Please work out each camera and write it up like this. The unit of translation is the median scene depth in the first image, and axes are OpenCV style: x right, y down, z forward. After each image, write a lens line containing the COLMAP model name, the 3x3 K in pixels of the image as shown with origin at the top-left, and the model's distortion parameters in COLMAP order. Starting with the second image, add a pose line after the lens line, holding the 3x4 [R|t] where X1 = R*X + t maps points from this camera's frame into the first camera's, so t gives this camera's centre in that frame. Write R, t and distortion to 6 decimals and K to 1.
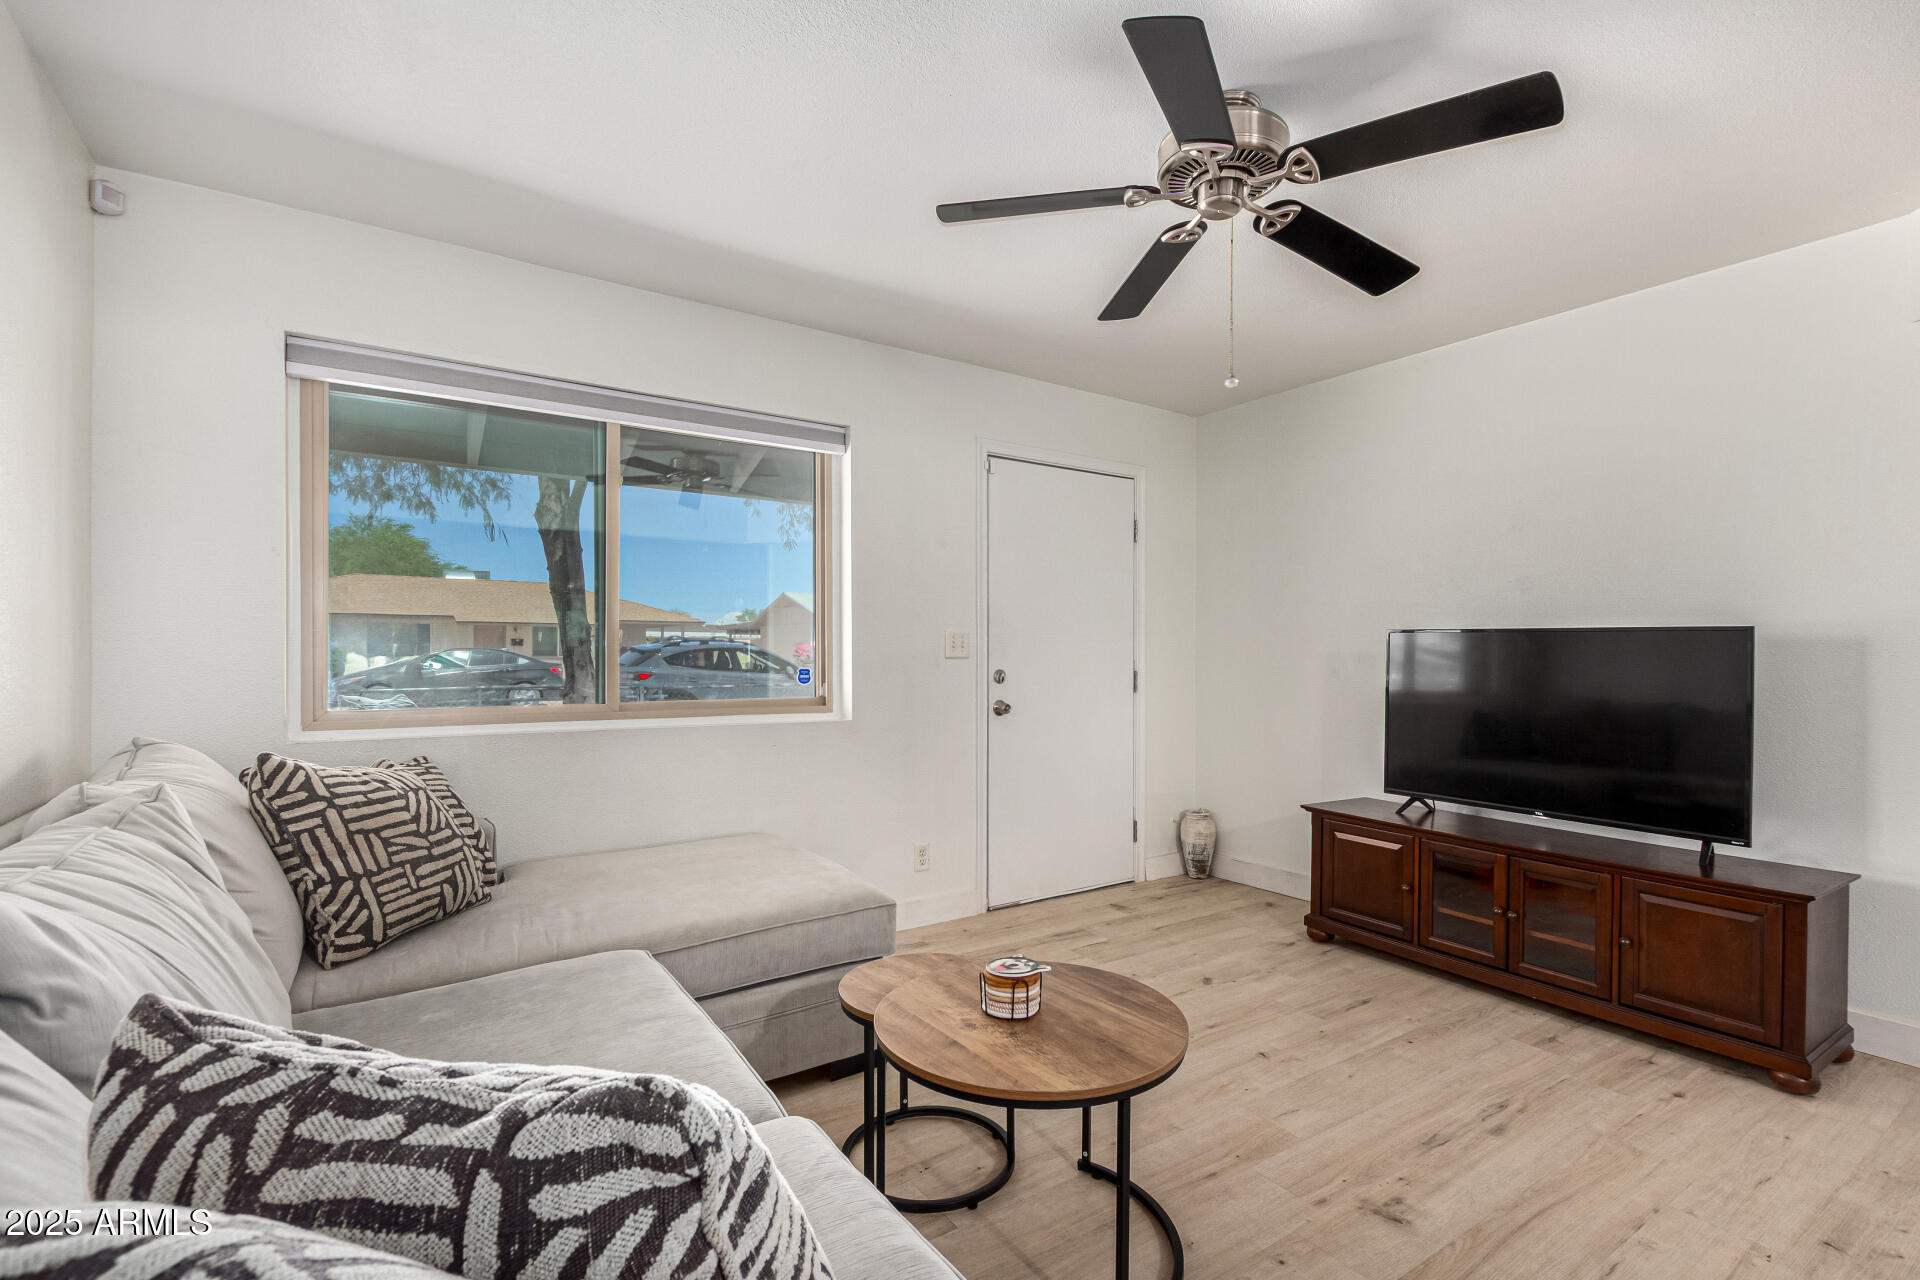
lens RADIAL K [[875.7, 0, 971.9], [0, 875.7, 650.7], [0, 0, 1]] dist [0.005858, -0.003249]
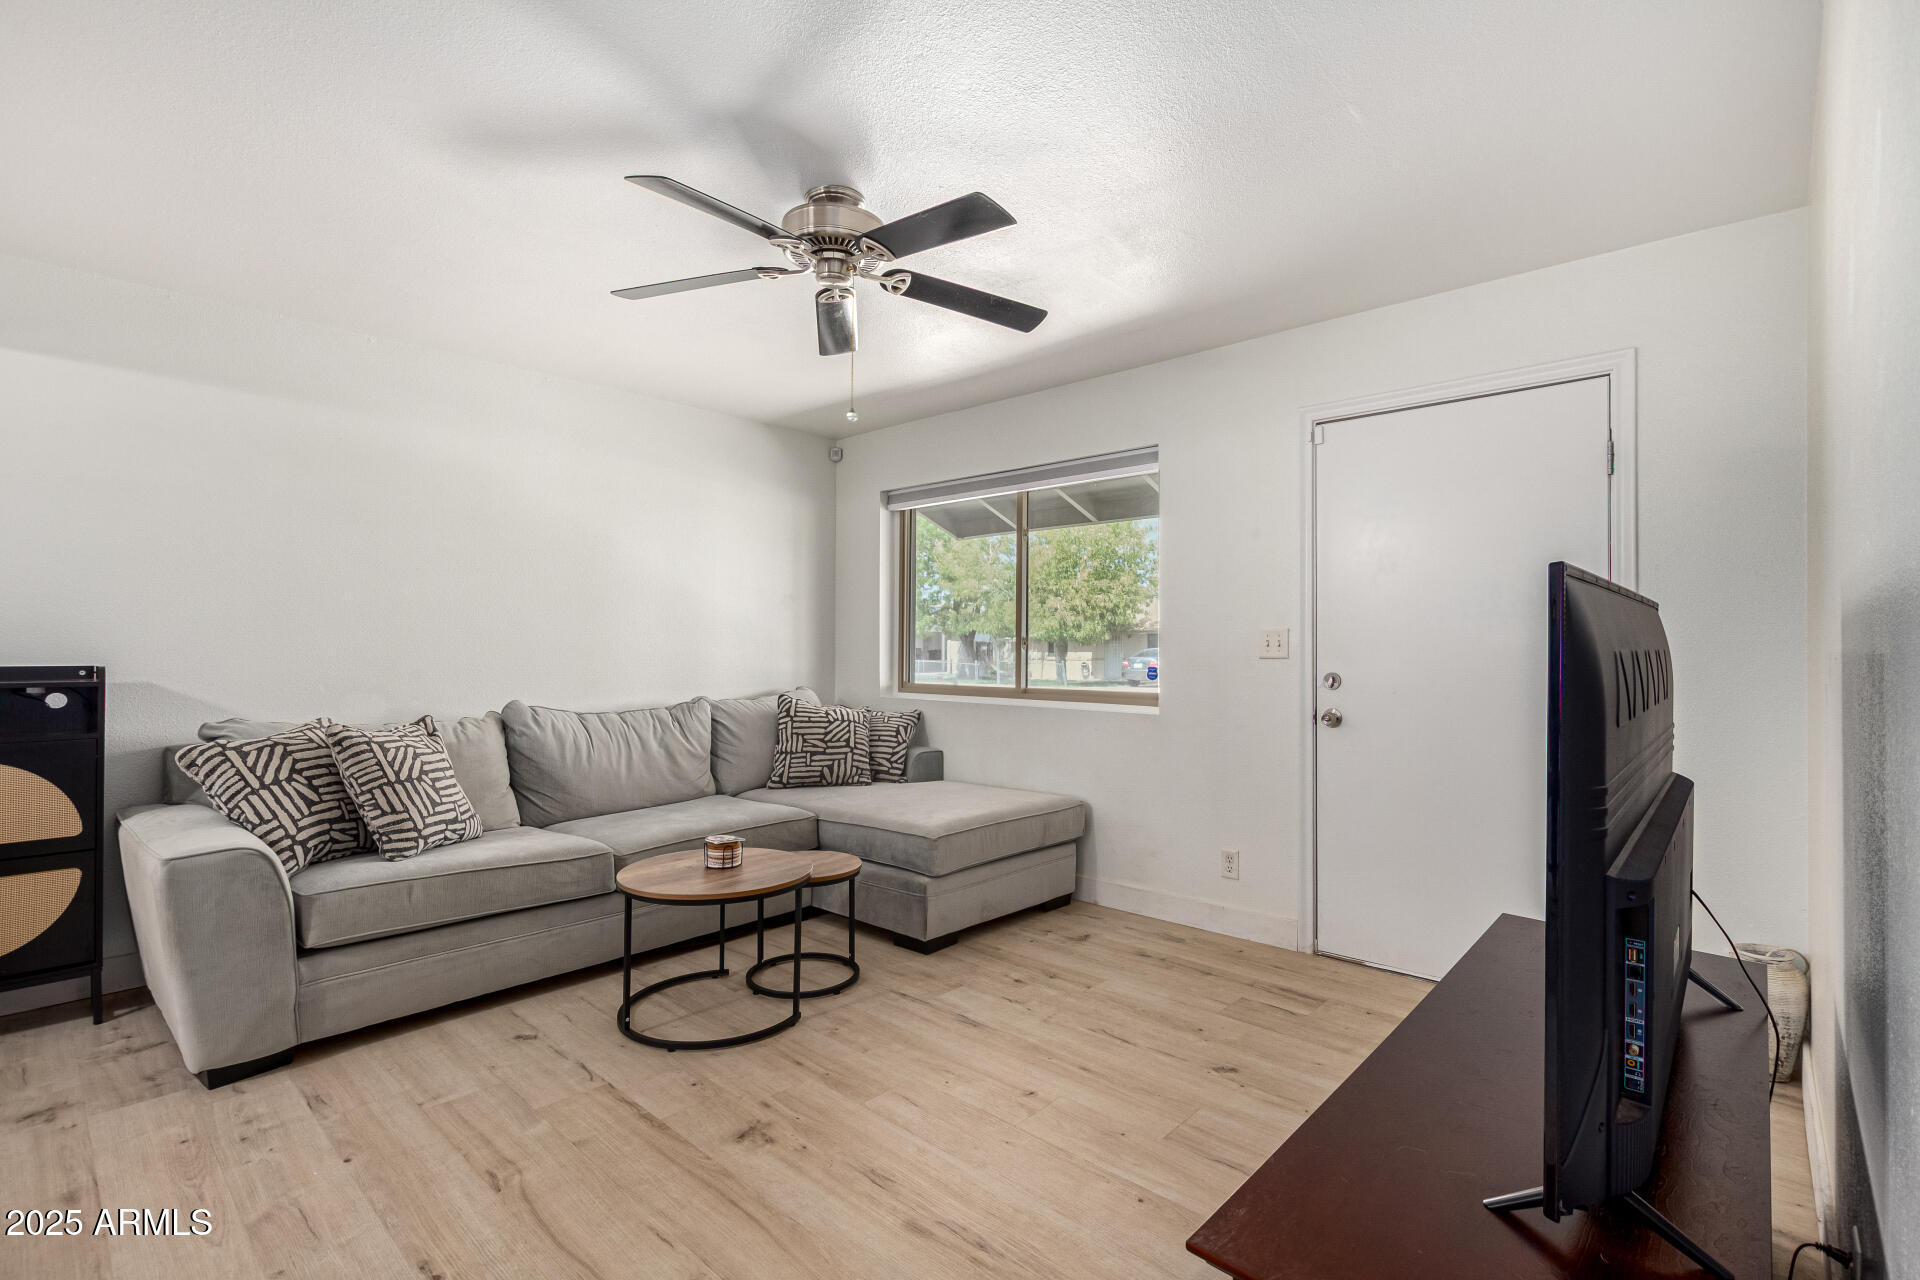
lens RADIAL K [[875.7, 0, 965.7], [0, 875.7, 640.0], [0, 0, 1]] dist [0.005858, -0.003249]
pose [[0.230259, -0.015560, -0.973005, 0.984728], [-0.001835, 0.999863, -0.016424, 0.006236], [0.973128, 0.005568, 0.230199, 0.592032]]
